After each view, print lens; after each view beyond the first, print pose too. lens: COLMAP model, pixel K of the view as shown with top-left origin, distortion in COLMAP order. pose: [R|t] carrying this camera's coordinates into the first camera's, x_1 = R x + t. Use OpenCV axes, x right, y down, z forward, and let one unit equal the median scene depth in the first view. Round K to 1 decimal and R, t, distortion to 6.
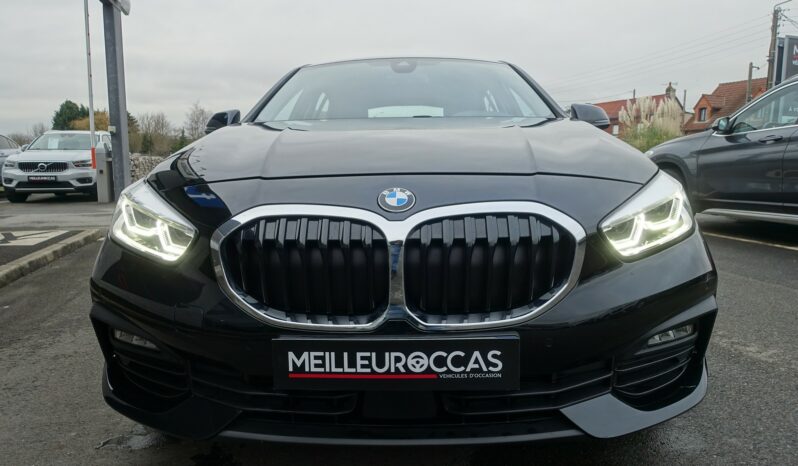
lens RADIAL K [[538.9, 0, 399.8], [0, 538.9, 245.6], [0, 0, 1]] dist [0.001304, 0.001459]
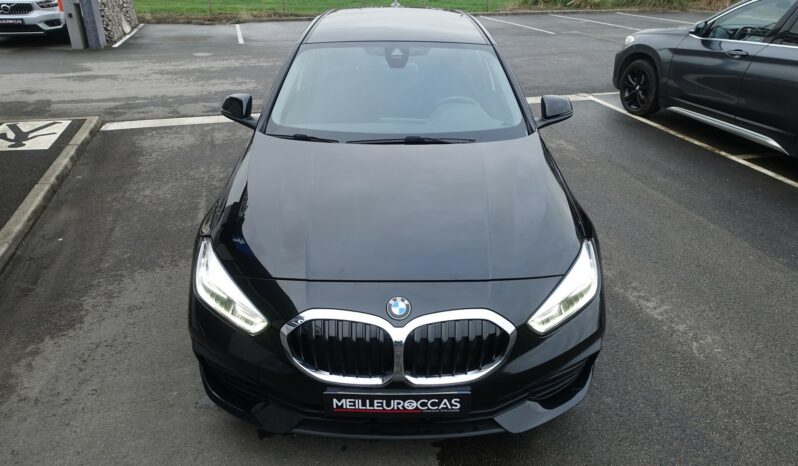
lens RADIAL K [[543.3, 0, 399.0], [0, 543.3, 233.0], [0, 0, 1]] dist [0.004348, 0.000707]
pose [[0.999303, 0.005220, 0.036970, -0.067740], [-0.017155, 0.943664, 0.330460, -0.847313], [-0.033162, -0.330864, 0.943096, -0.426944]]
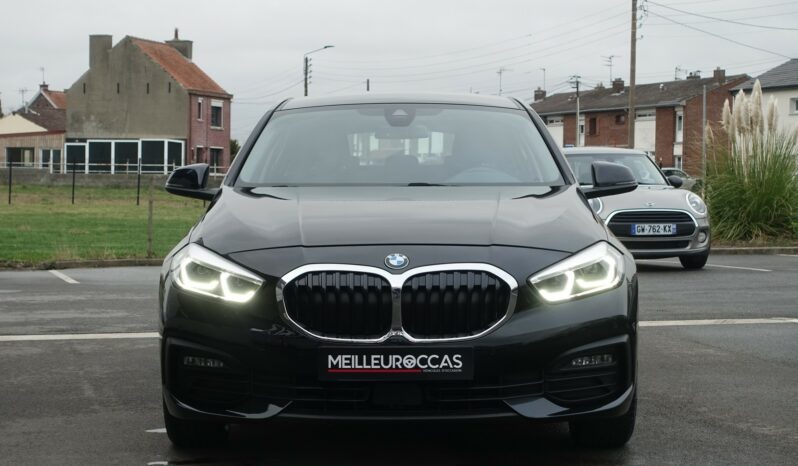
lens RADIAL K [[1729.1, 0, 399.0], [0, 1729.1, 233.0], [0, 0, 1]] dist [-0.205901, -0.102886]
pose [[0.999863, 0.008786, 0.013994, -0.072695], [-0.007100, 0.993189, -0.116296, 0.429442], [-0.014921, 0.116180, 0.993116, -4.115647]]
